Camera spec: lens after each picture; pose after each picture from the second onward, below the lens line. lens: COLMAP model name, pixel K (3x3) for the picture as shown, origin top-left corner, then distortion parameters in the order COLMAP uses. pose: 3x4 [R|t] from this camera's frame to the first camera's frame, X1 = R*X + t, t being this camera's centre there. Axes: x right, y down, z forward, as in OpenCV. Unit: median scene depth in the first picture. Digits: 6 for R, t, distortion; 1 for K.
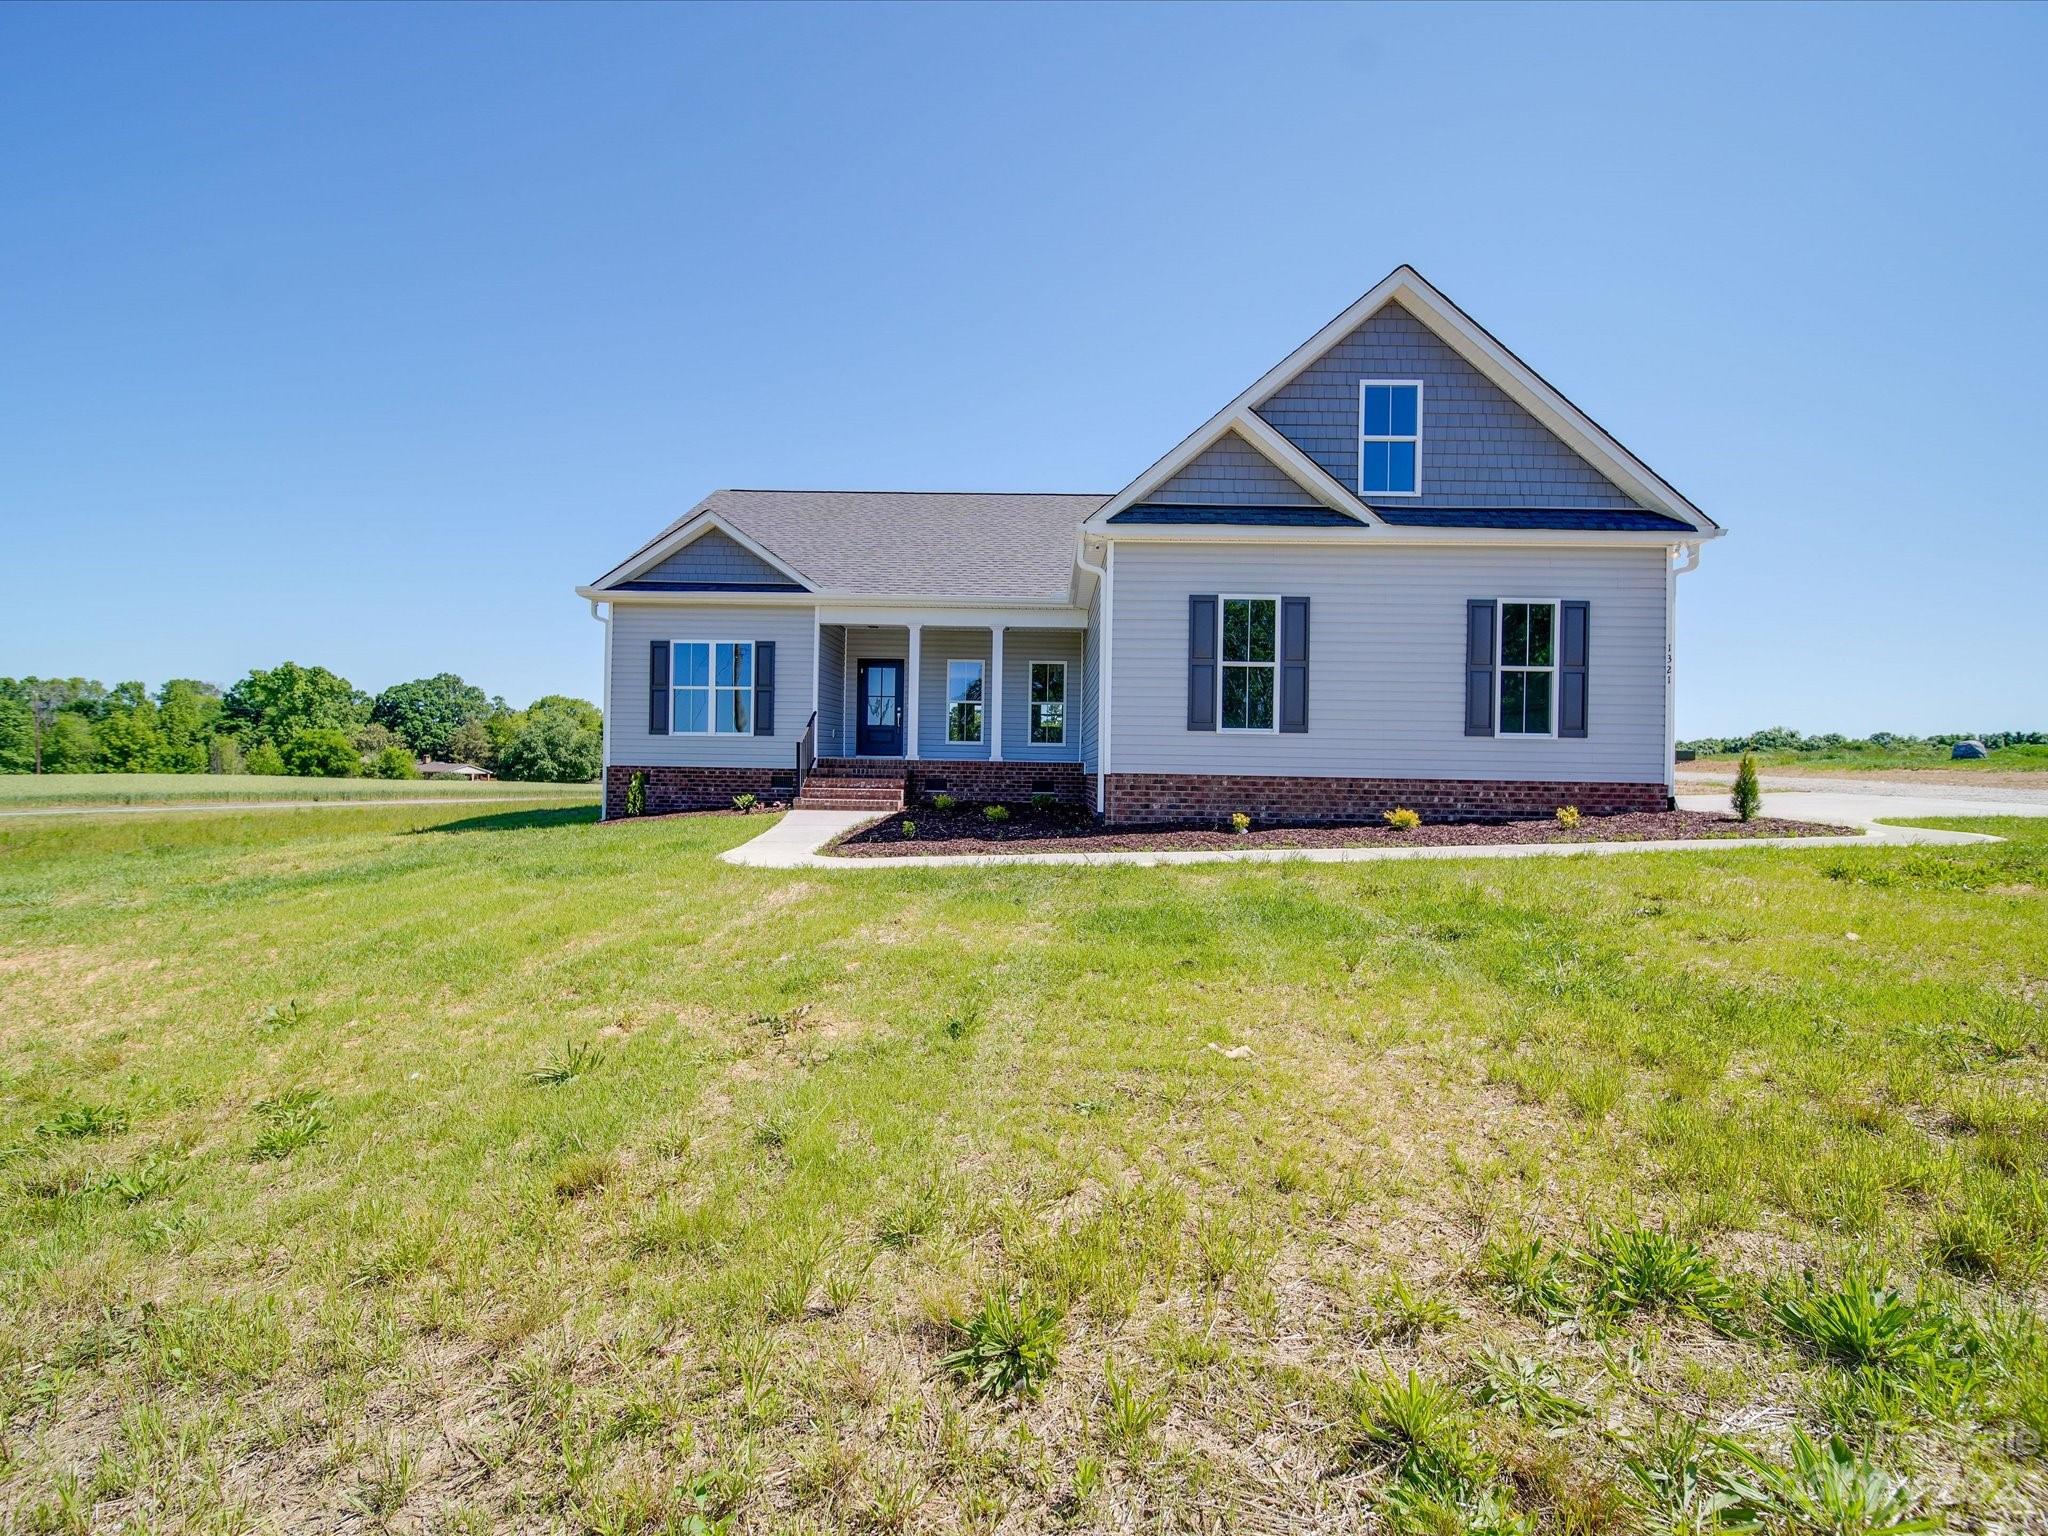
lens RADIAL K [[806.3, 0, 1034.9], [0, 806.3, 767.9], [0, 0, 1]] dist [0.000914, -0.002039]
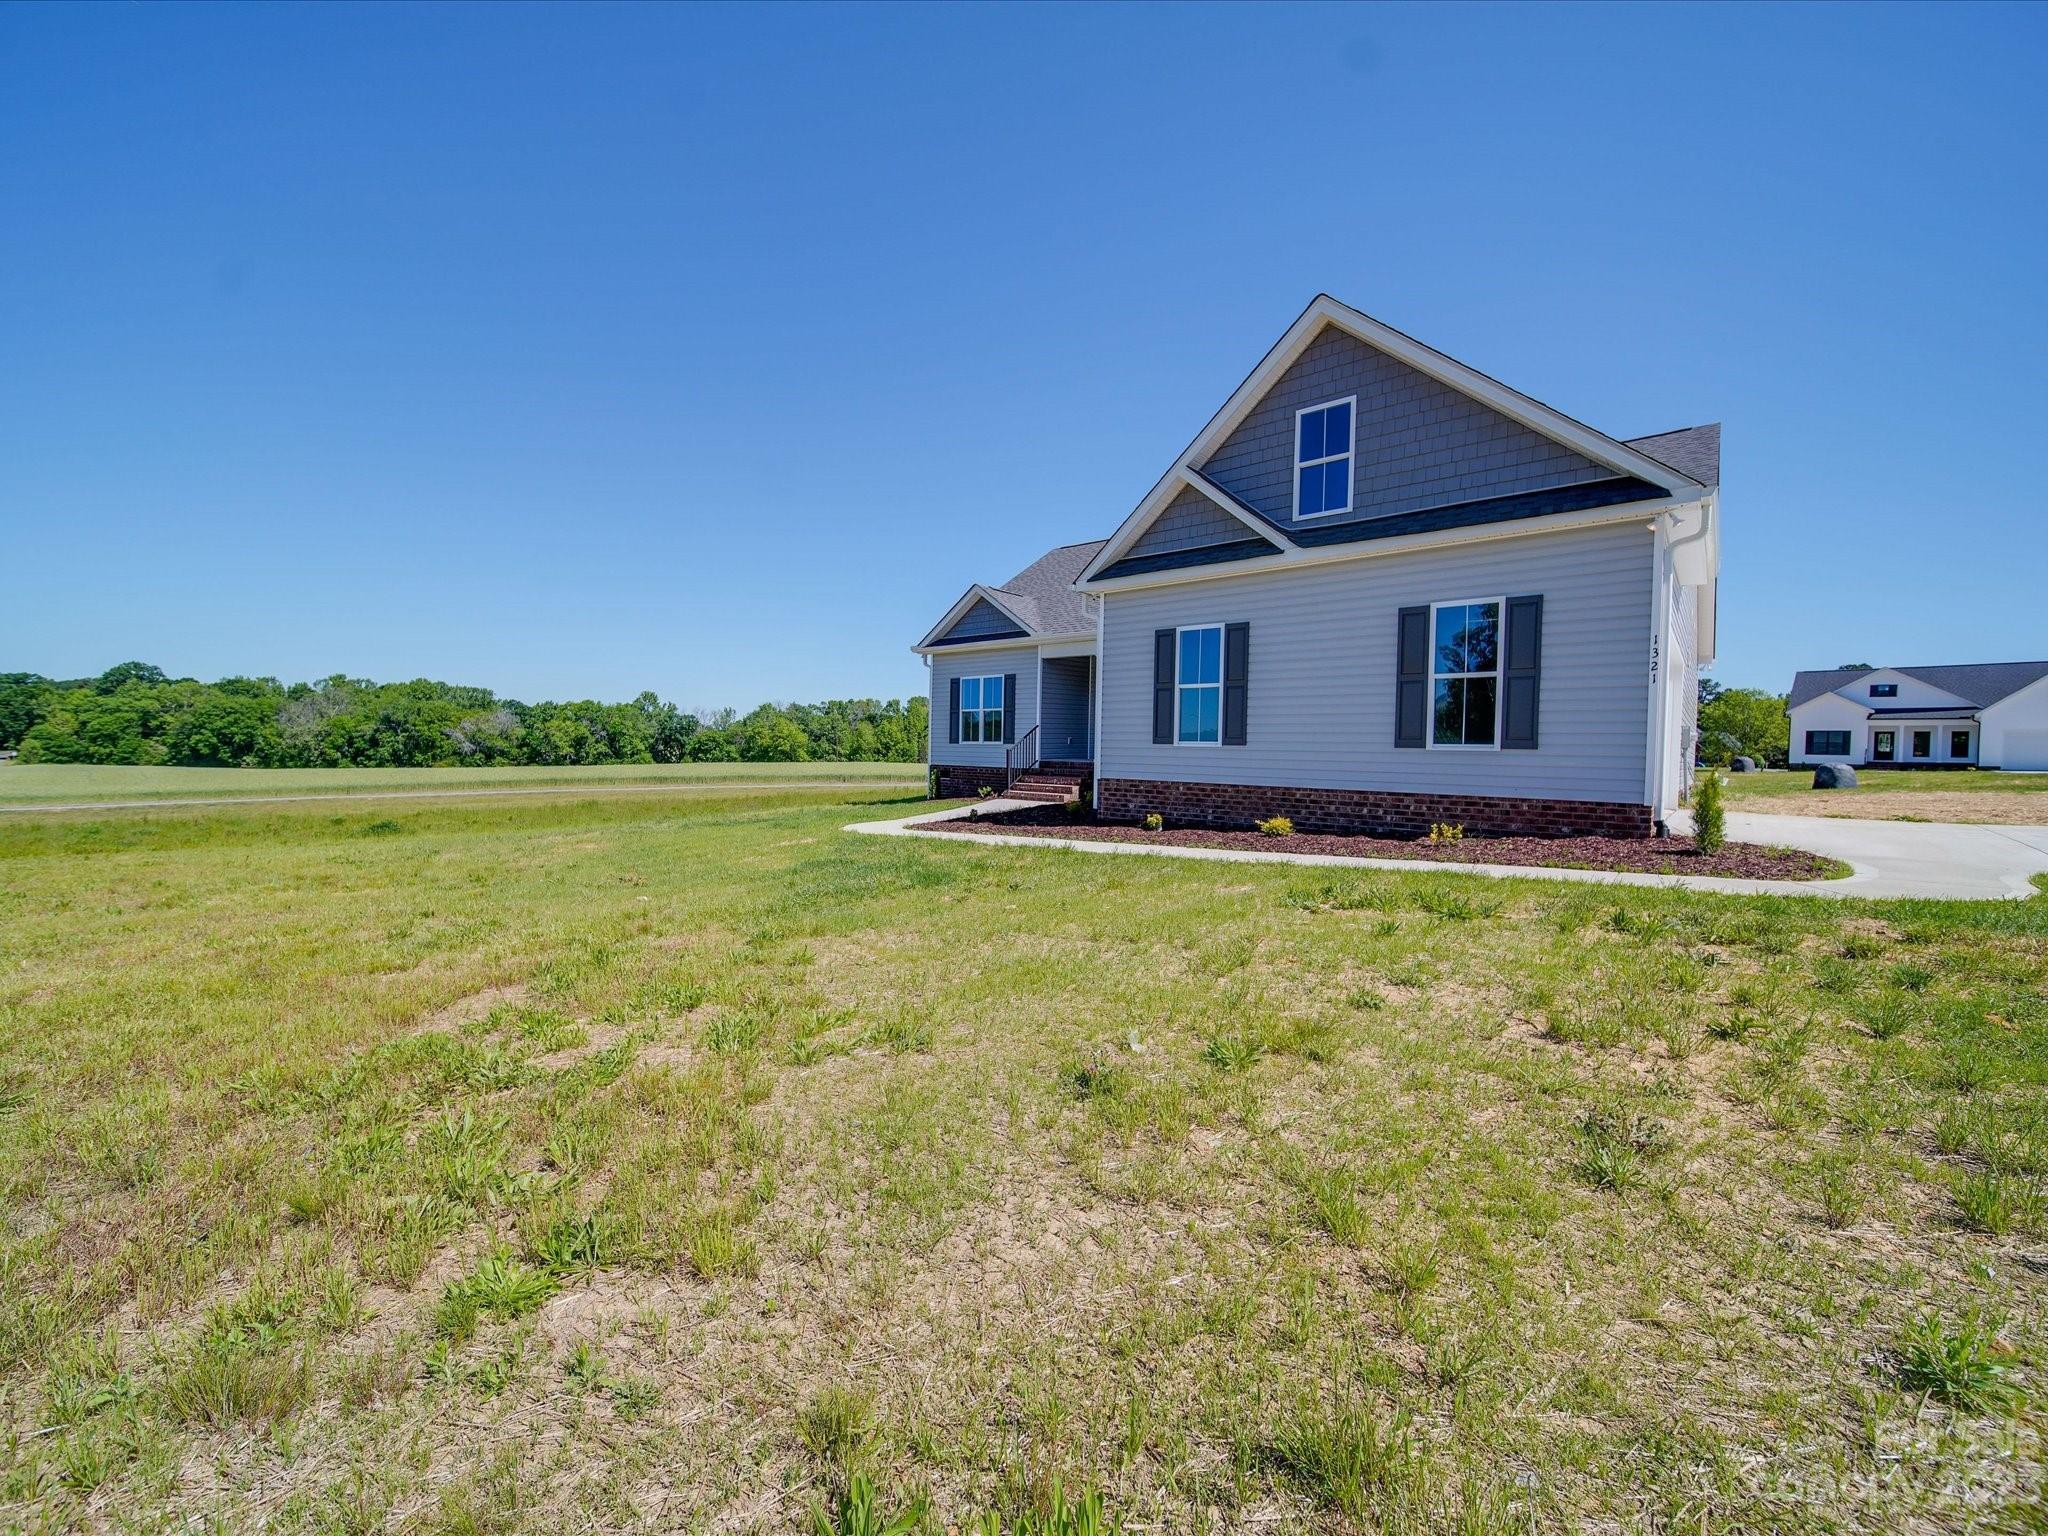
lens RADIAL K [[806.3, 0, 1037.8], [0, 806.3, 767.8], [0, 0, 1]] dist [0.000914, -0.002039]
pose [[0.775353, 0.012307, -0.631408, 0.815450], [-0.005361, 0.999902, 0.012906, -0.025445], [0.631506, -0.006622, 0.775343, -0.036776]]
